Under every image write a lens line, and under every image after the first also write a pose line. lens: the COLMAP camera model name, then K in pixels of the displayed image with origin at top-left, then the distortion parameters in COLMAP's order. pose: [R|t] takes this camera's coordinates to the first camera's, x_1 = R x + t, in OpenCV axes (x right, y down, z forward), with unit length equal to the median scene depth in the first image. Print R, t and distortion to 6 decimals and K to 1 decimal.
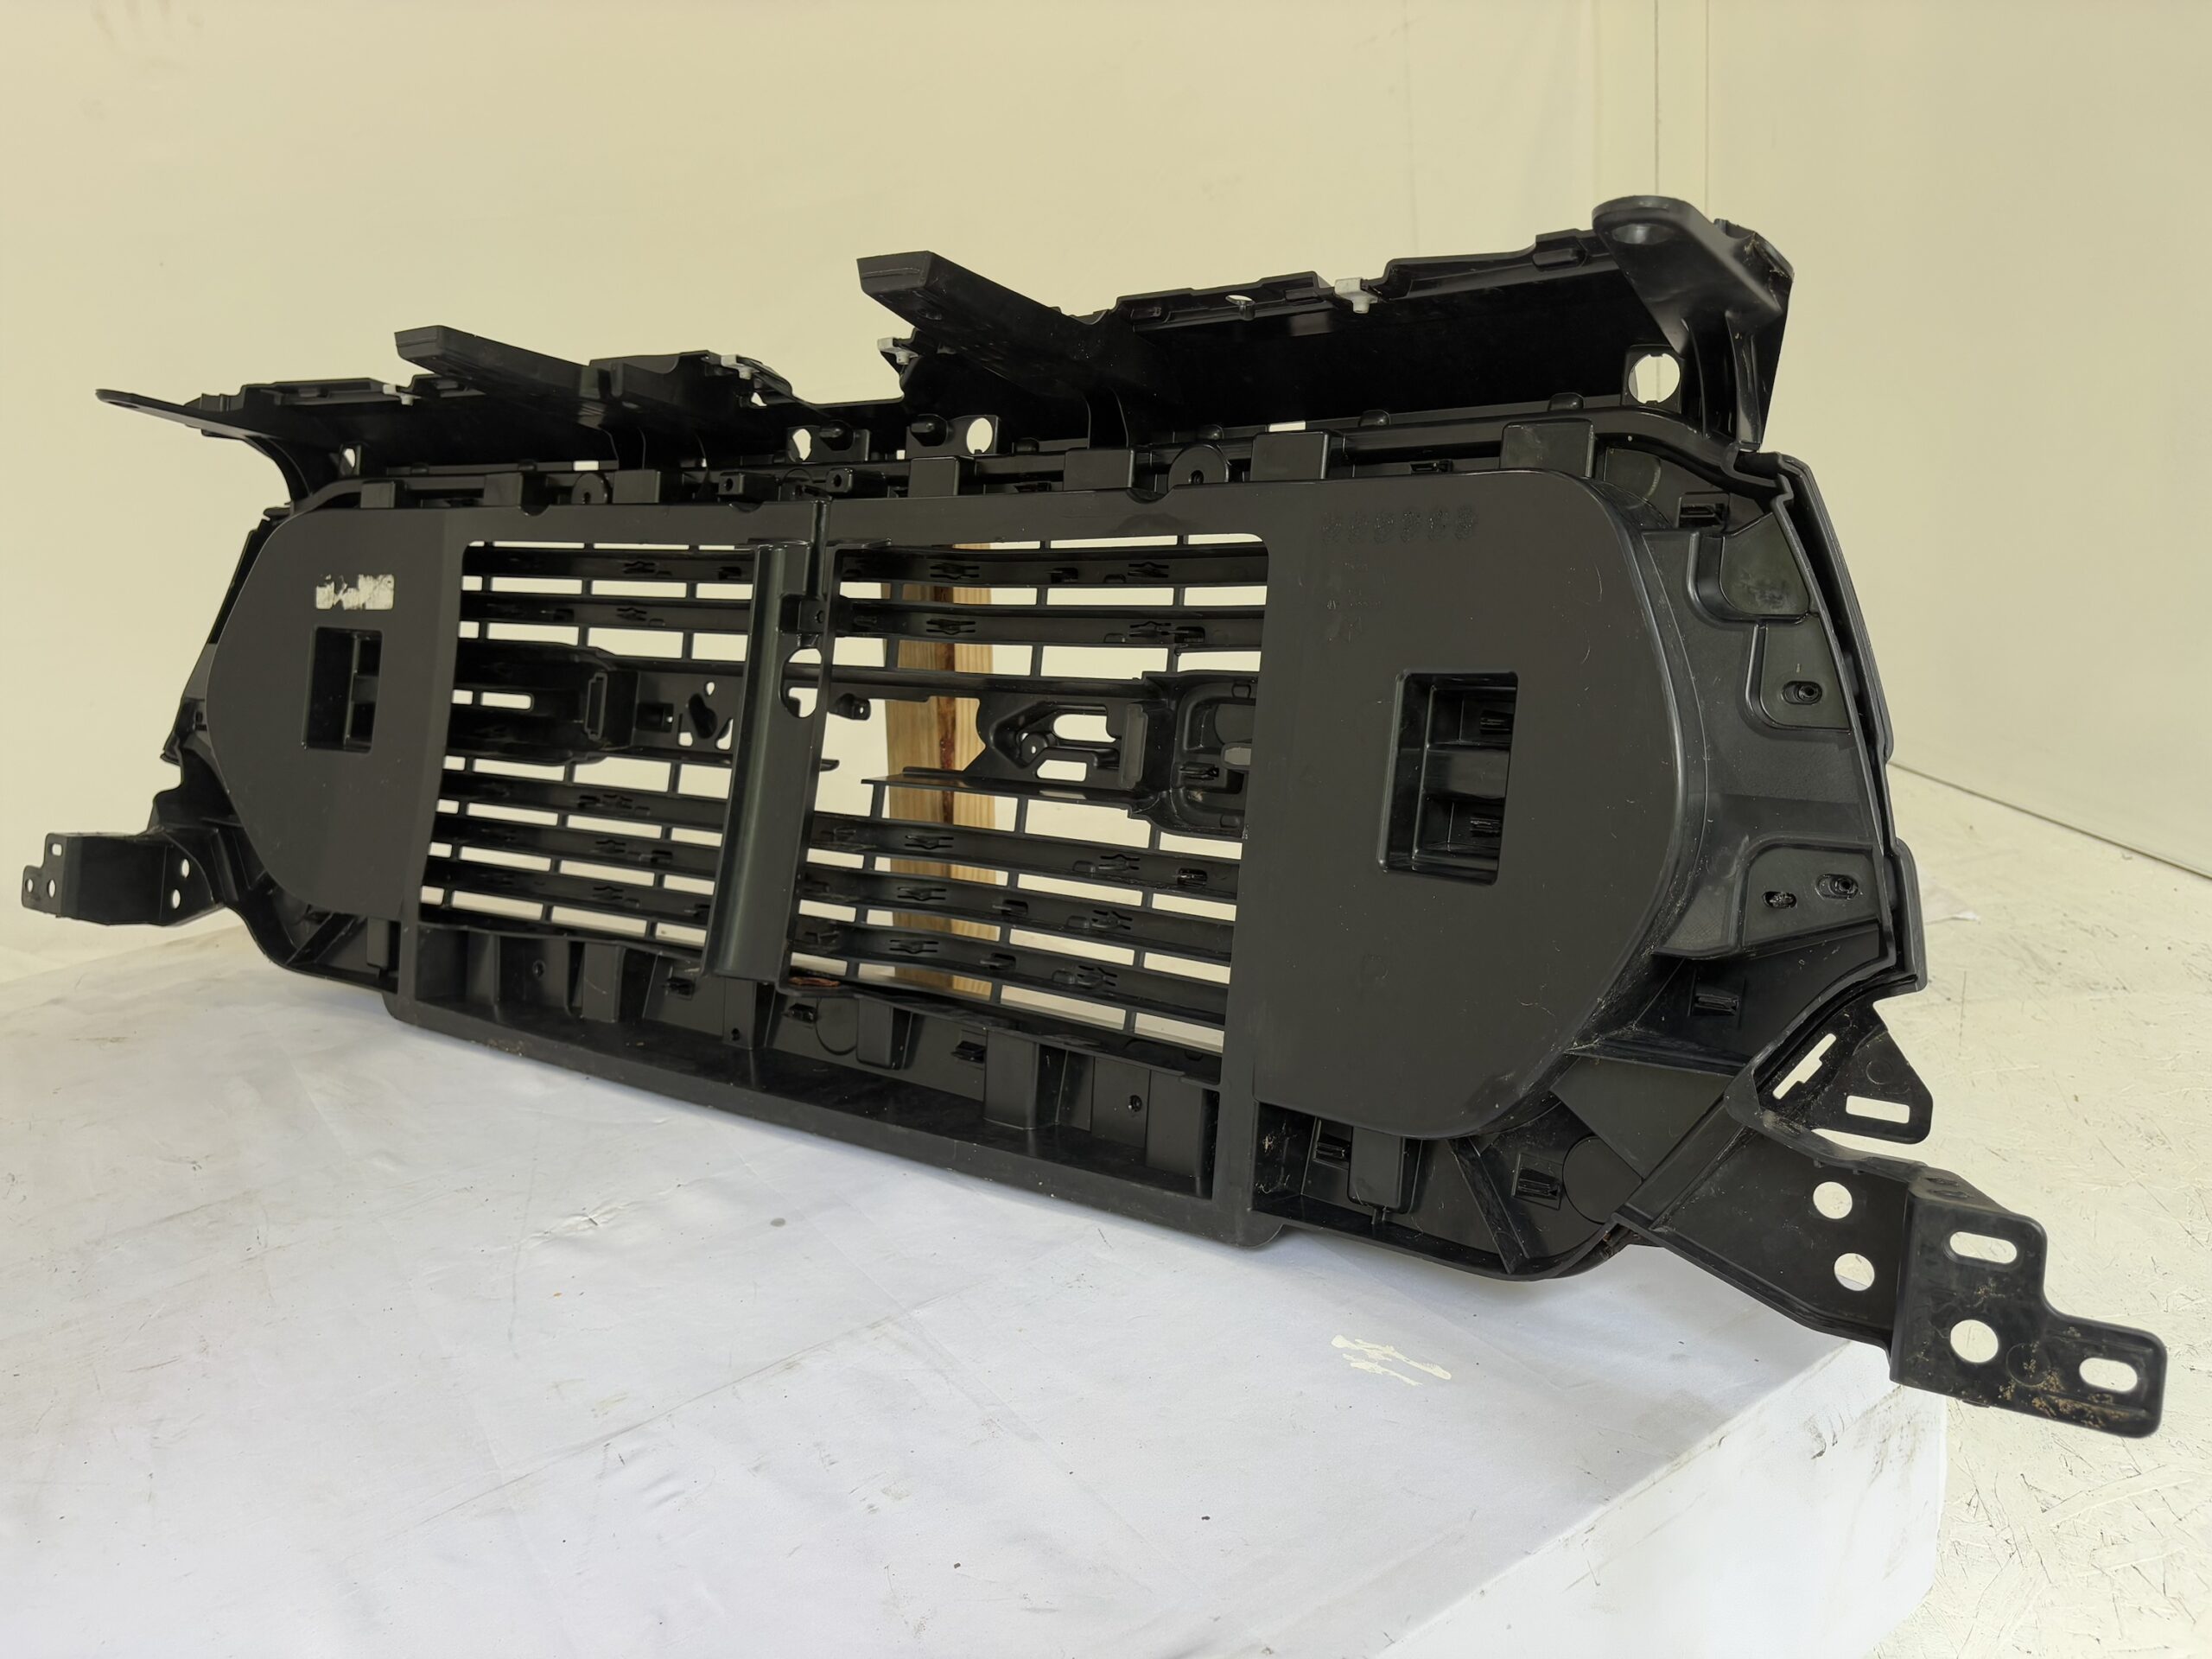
lens RADIAL K [[1752.7, 0, 1106.0], [0, 1752.7, 829.5], [0, 0, 1]] dist [0.106913, -0.165718]
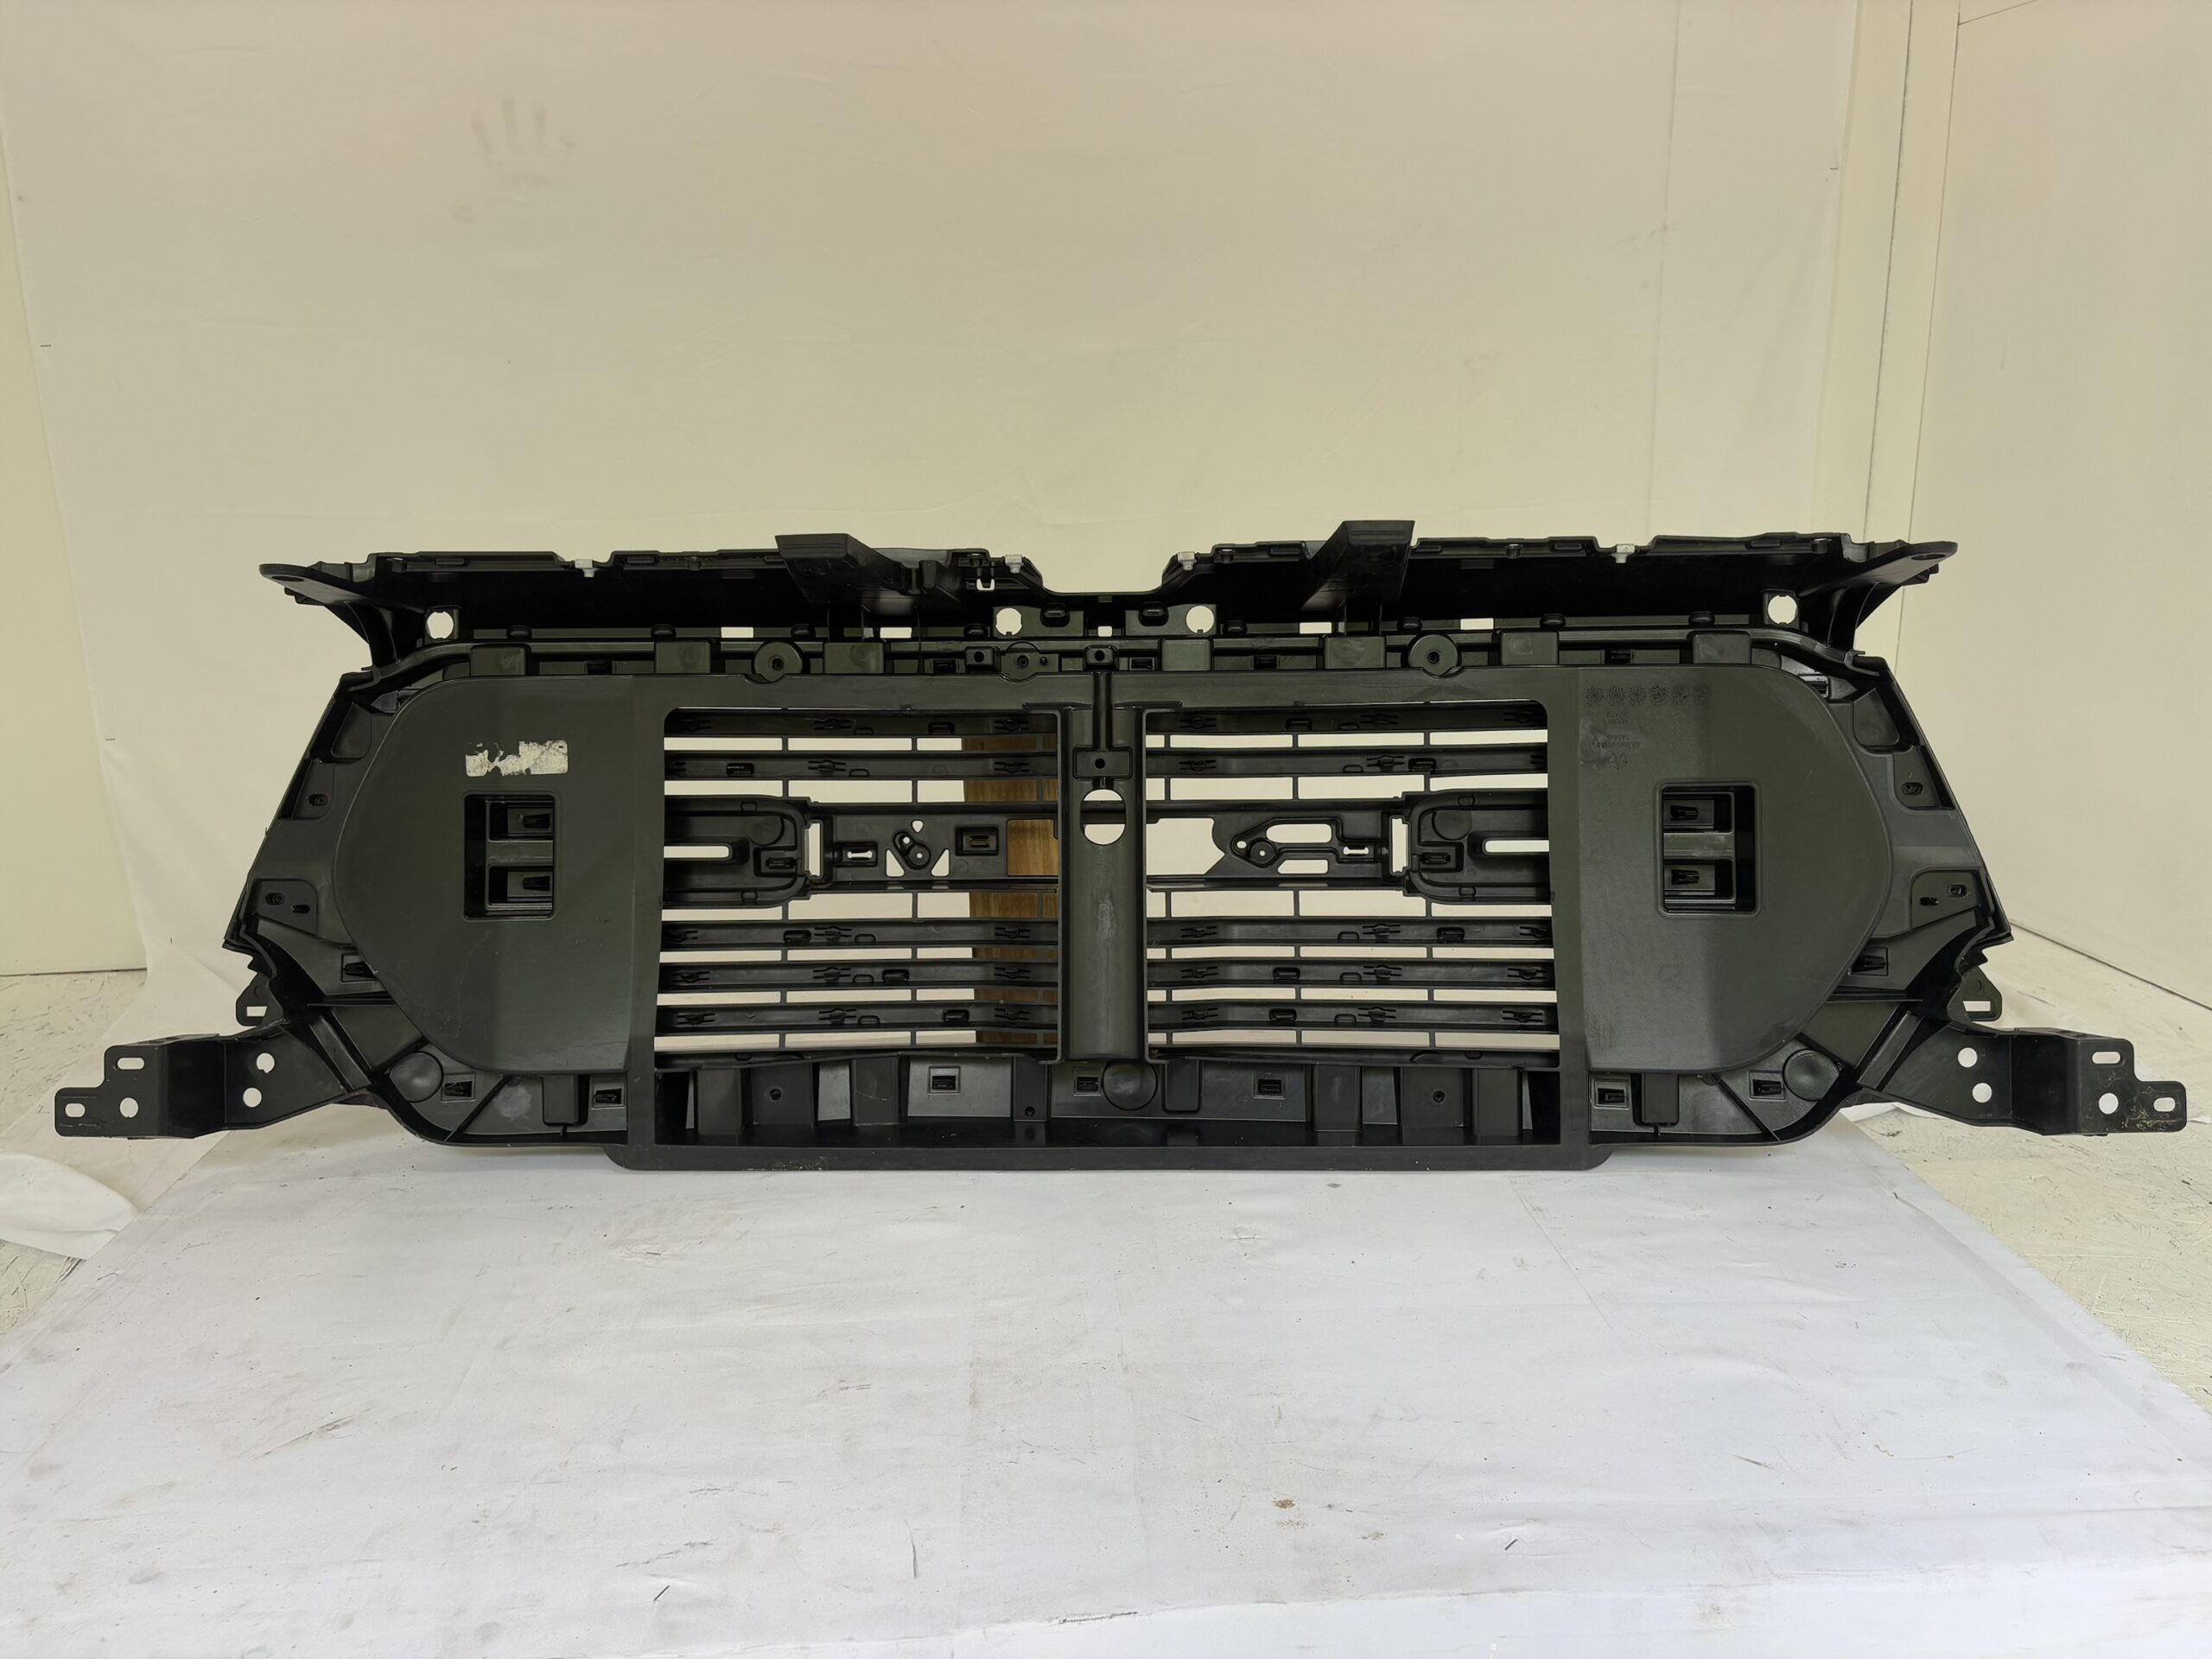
lens RADIAL K [[1752.7, 0, 1106.0], [0, 1752.7, 829.5], [0, 0, 1]] dist [0.106913, -0.165718]
pose [[0.815173, -0.082891, 0.573255, -0.827843], [0.094707, 0.995462, 0.009268, -0.080250], [-0.571422, 0.046736, 0.819324, -0.019345]]
